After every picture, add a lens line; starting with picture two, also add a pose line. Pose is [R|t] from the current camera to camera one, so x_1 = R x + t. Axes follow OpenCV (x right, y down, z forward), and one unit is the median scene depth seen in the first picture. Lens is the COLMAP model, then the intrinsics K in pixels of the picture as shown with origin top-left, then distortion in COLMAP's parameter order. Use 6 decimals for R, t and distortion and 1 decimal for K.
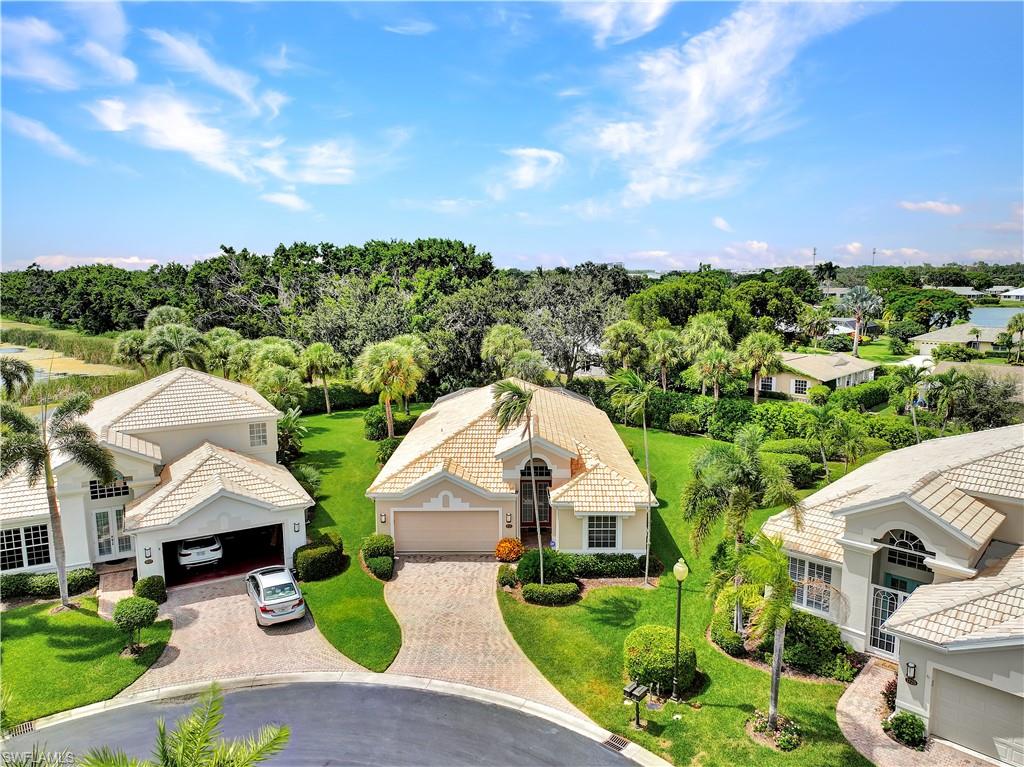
lens RADIAL K [[725.6, 0, 515.4], [0, 725.6, 382.1], [0, 0, 1]] dist [-0.005526, -0.000526]
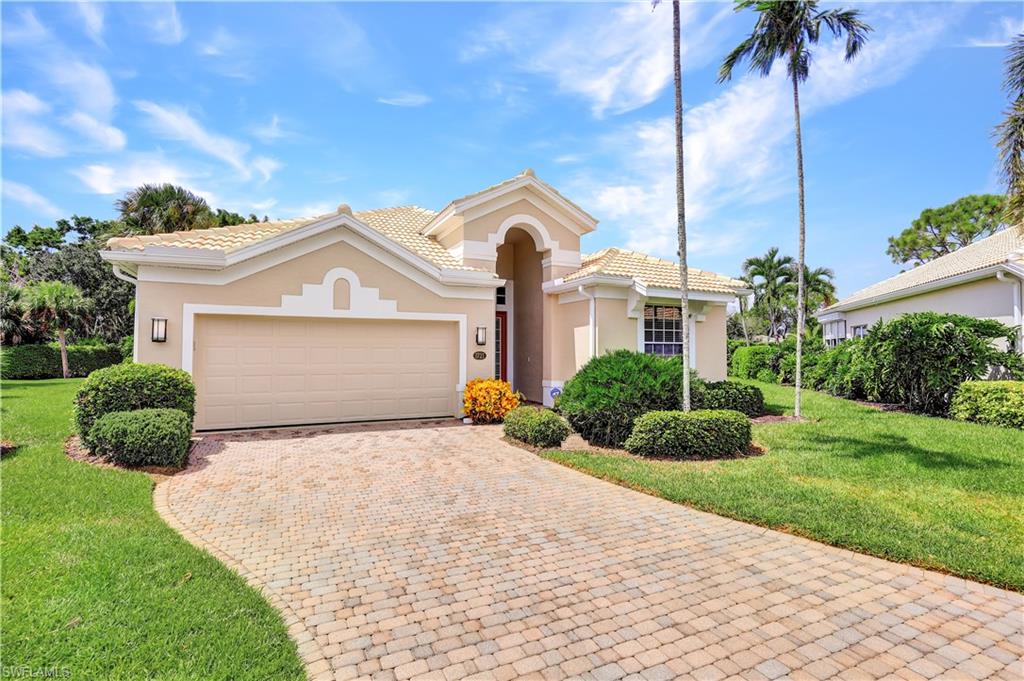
lens RADIAL K [[487.6, 0, 512.0], [0, 487.6, 340.5], [0, 0, 1]] dist [0.003202, 0.000517]
pose [[0.897258, 0.020123, 0.441048, -0.137730], [0.060343, 0.983997, -0.167654, 0.256295], [-0.437364, 0.177043, 0.881685, 0.741550]]
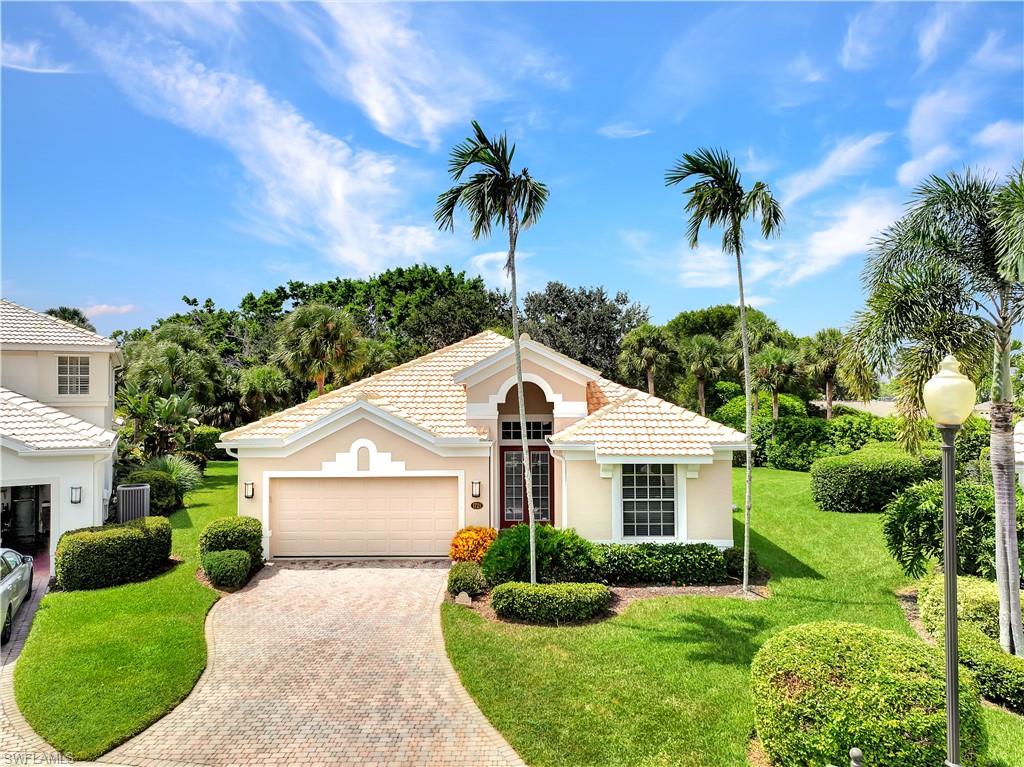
lens RADIAL K [[725.6, 0, 515.4], [0, 725.6, 382.1], [0, 0, 1]] dist [-0.005526, -0.000526]
pose [[0.999964, -0.001359, -0.008325, 0.026651], [-0.000071, 0.985534, -0.169479, 0.209876], [0.008435, 0.169474, 0.985499, 0.463973]]
